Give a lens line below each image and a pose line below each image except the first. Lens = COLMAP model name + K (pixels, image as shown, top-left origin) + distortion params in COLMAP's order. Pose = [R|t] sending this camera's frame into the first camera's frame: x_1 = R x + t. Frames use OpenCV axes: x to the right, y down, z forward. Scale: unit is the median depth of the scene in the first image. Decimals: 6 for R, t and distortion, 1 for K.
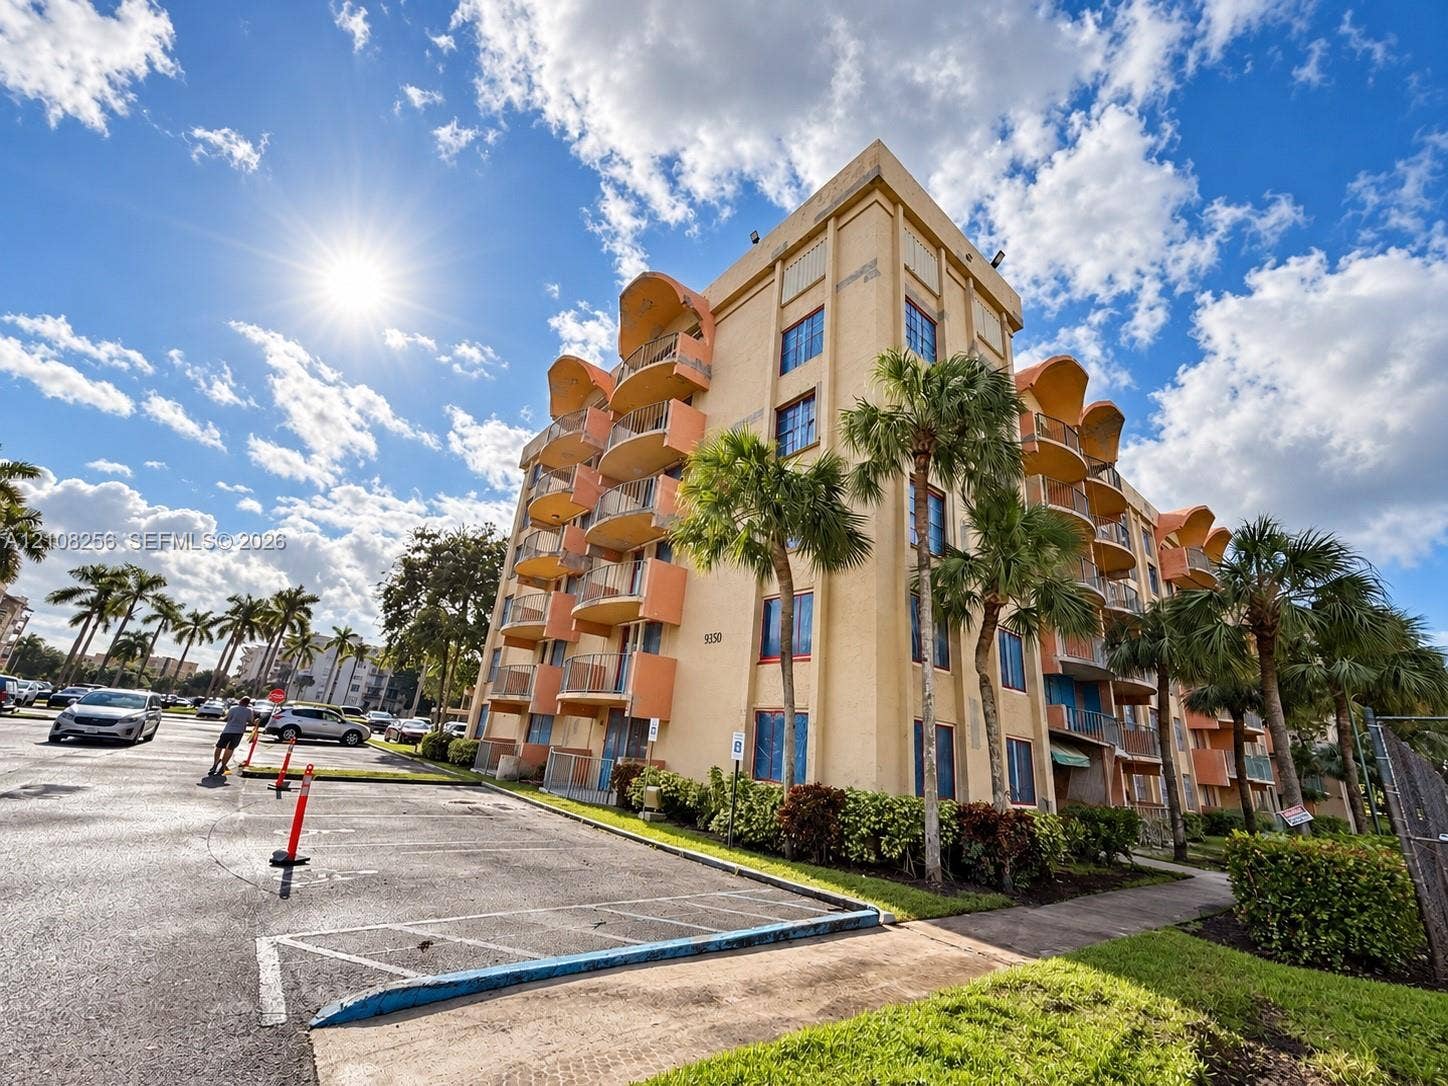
lens RADIAL K [[581.3, 0, 722.6], [0, 581.3, 543.8], [0, 0, 1]] dist [-0.001798, -0.000051]
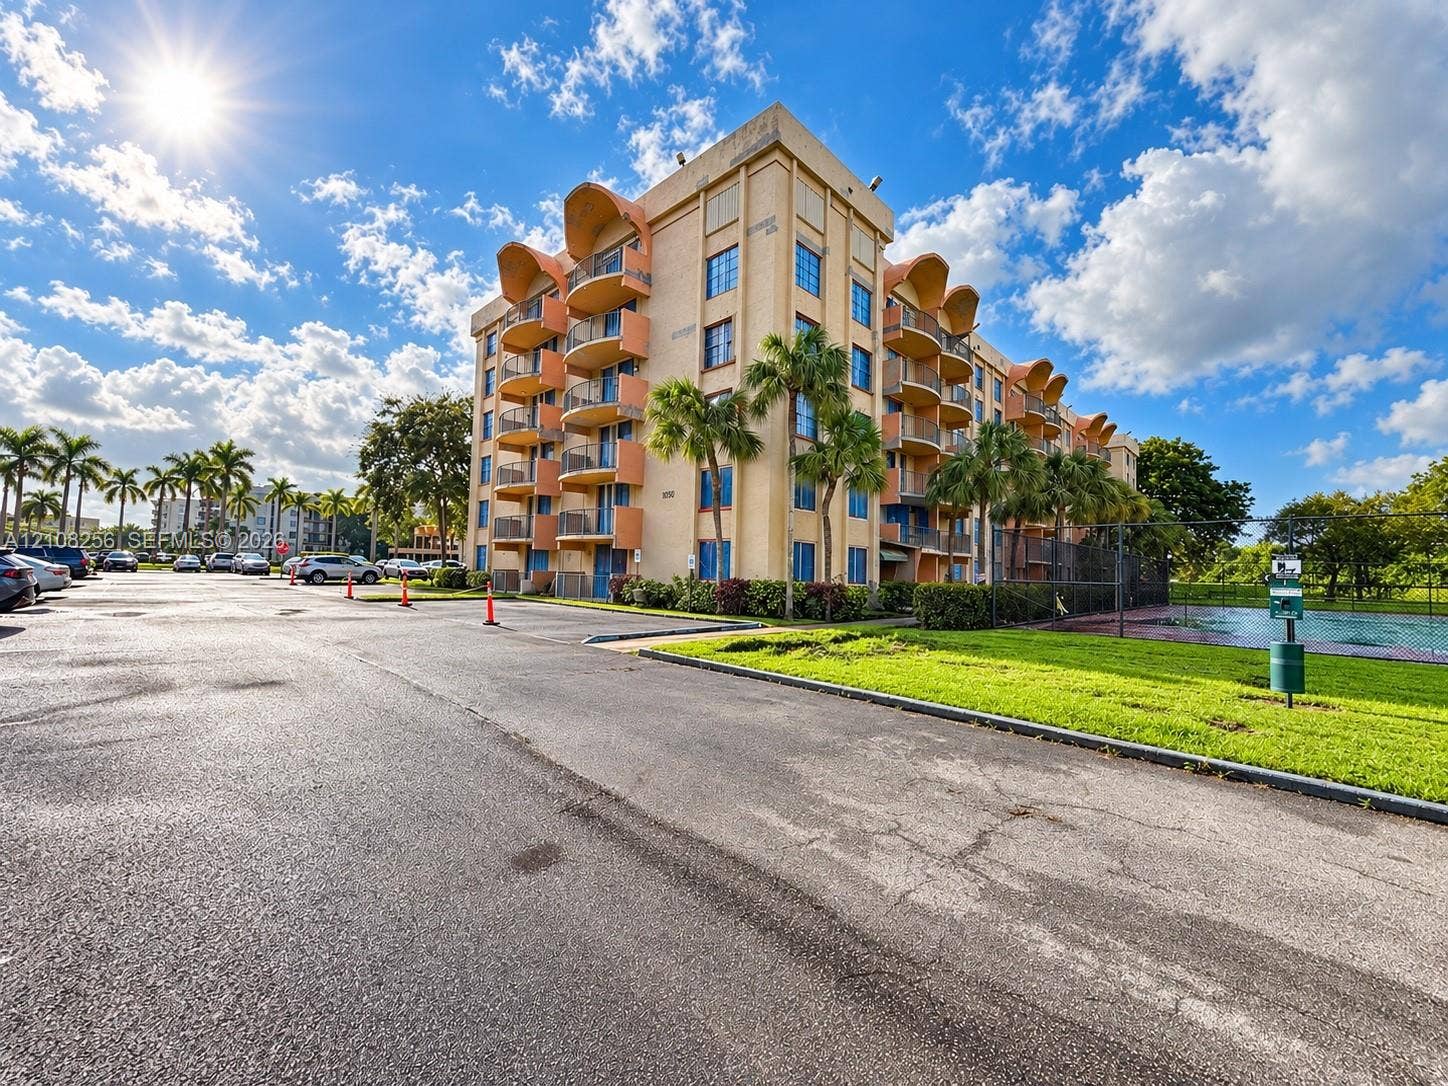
lens RADIAL K [[581.3, 0, 722.6], [0, 581.3, 543.8], [0, 0, 1]] dist [-0.001798, -0.000051]
pose [[0.992324, -0.059338, 0.108497, -0.044883], [0.024667, 0.954705, 0.296531, -0.152089], [-0.121179, -0.291578, 0.948840, -0.455561]]
